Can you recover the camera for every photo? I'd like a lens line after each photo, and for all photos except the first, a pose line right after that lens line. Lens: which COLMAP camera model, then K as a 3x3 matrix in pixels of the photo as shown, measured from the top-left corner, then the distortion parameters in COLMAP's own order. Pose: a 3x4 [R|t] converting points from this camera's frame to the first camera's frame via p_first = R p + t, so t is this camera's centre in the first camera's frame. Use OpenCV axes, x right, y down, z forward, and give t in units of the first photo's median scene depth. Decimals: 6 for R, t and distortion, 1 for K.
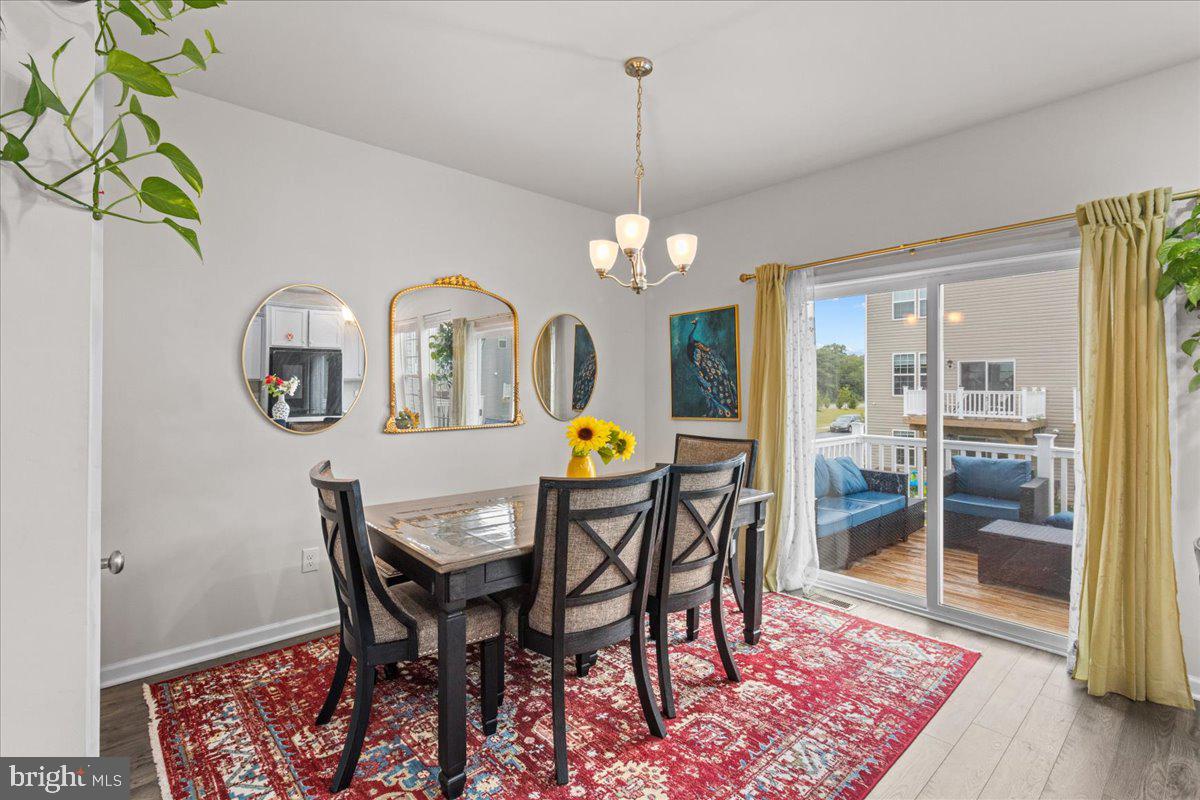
lens RADIAL K [[560.5, 0, 592.6], [0, 560.5, 387.0], [0, 0, 1]] dist [-0.006121, 0.001601]
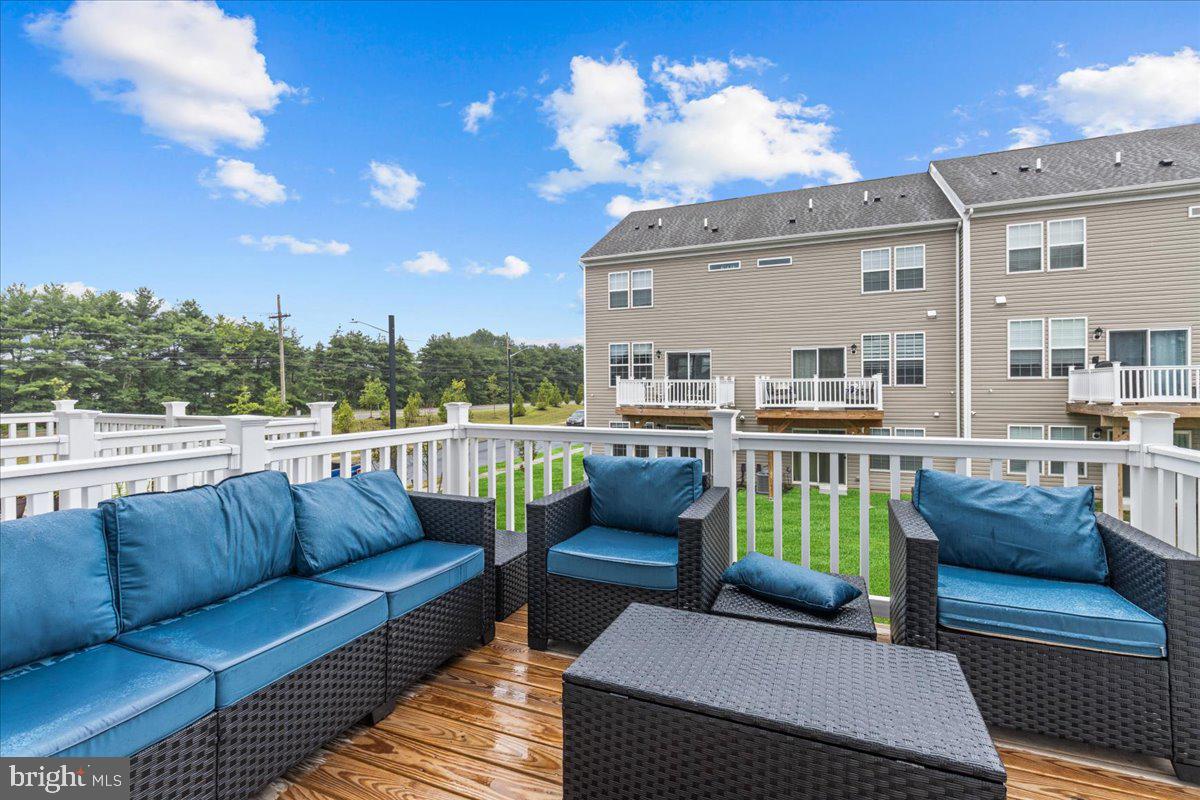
lens RADIAL K [[560.5, 0, 603.7], [0, 560.5, 393.8], [0, 0, 1]] dist [-0.006121, 0.001601]
pose [[0.901022, -0.010025, 0.433658, 0.133717], [0.003975, 0.999882, 0.014855, 0.017320], [-0.433755, -0.011661, 0.900955, 0.159584]]
